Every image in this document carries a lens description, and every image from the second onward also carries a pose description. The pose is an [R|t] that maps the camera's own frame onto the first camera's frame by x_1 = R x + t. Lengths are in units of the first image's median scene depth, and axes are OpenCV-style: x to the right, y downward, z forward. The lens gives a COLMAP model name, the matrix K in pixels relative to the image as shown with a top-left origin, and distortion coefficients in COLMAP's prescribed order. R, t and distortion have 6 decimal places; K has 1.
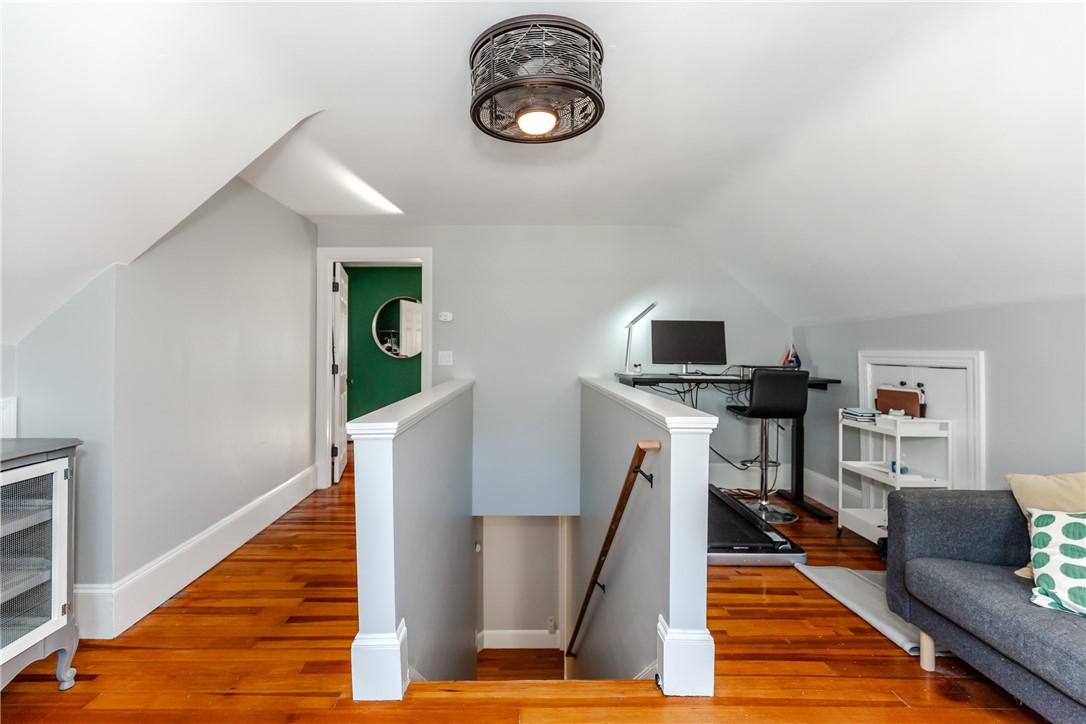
lens RADIAL K [[489.5, 0, 541.3], [0, 489.5, 347.0], [0, 0, 1]] dist [-0.002301, -0.000124]
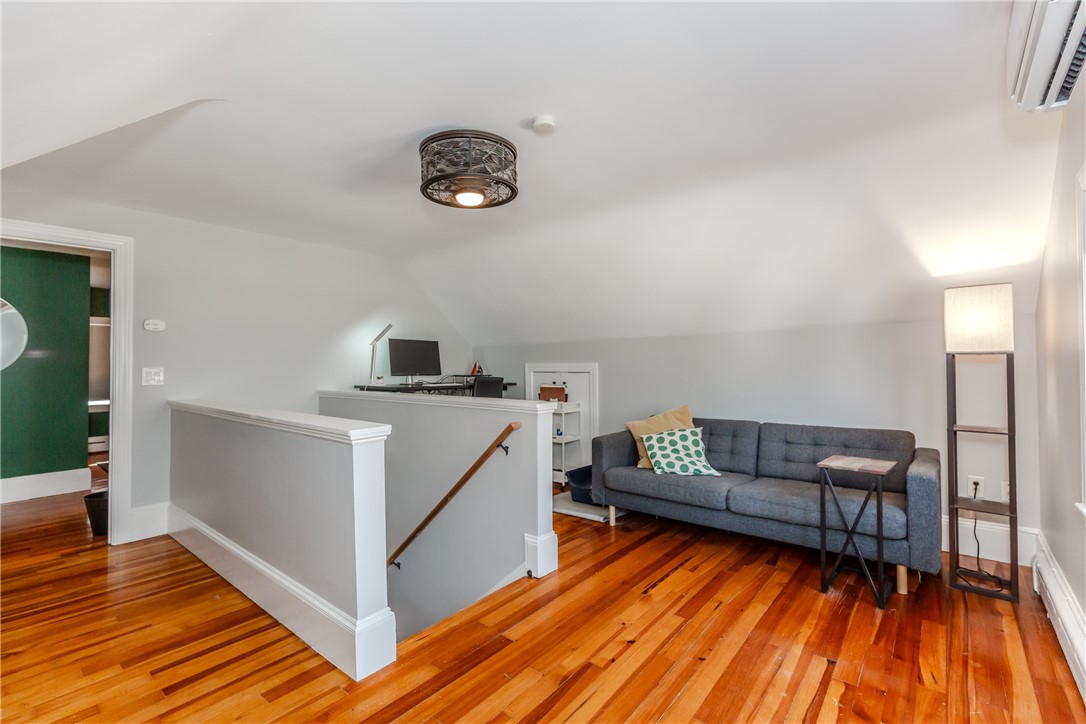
lens RADIAL K [[479.9, 0, 542.0], [0, 479.9, 353.3], [0, 0, 1]] dist [0.002179, 0.000026]
pose [[0.641147, 0.009447, 0.767360, -0.558783], [0.004863, 0.999854, -0.016373, 0.001049], [-0.767403, 0.014229, 0.641008, -0.014722]]
